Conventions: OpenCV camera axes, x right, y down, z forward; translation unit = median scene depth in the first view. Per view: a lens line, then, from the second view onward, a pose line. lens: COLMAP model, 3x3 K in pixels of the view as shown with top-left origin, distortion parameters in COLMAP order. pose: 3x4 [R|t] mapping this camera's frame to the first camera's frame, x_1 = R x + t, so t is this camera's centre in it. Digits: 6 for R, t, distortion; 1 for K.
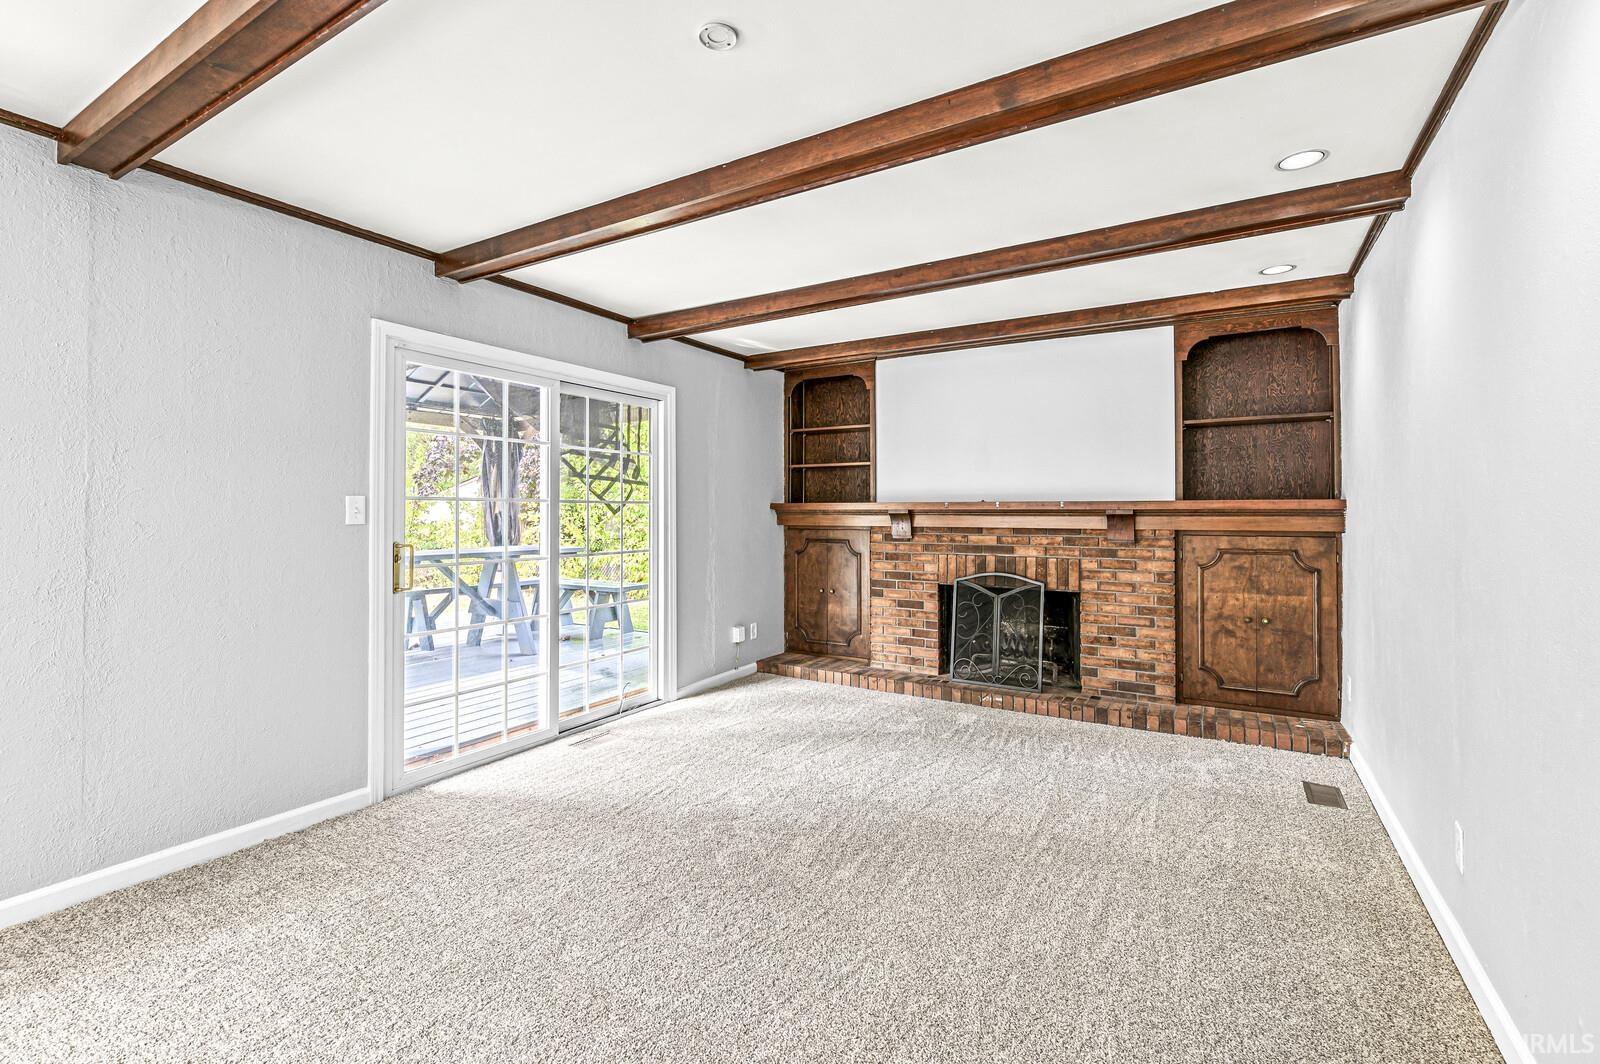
lens RADIAL K [[694.3, 0, 833.7], [0, 694.3, 508.2], [0, 0, 1]] dist [0.002011, -0.000171]
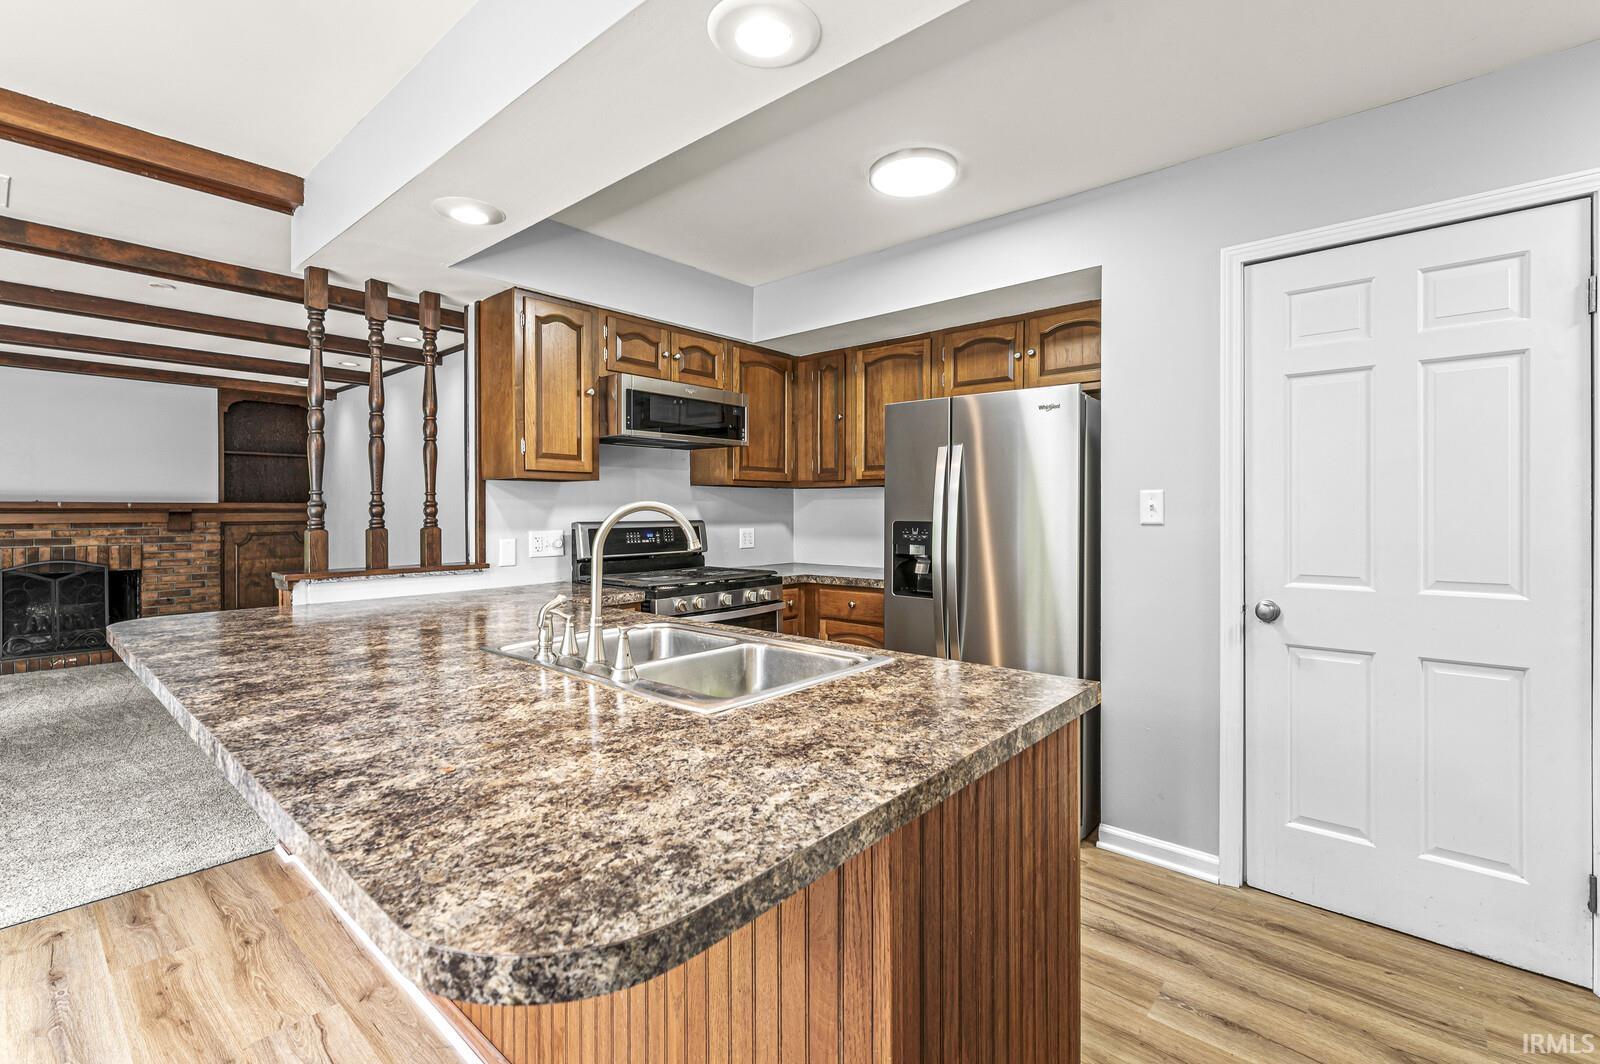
lens RADIAL K [[694.3, 0, 788.7], [0, 694.3, 515.5], [0, 0, 1]] dist [0.002011, -0.000171]
pose [[0.185701, -0.009355, 0.982562, -0.769936], [-0.007001, 0.999917, 0.010843, -0.008280], [-0.982581, -0.008893, 0.185620, -0.510985]]
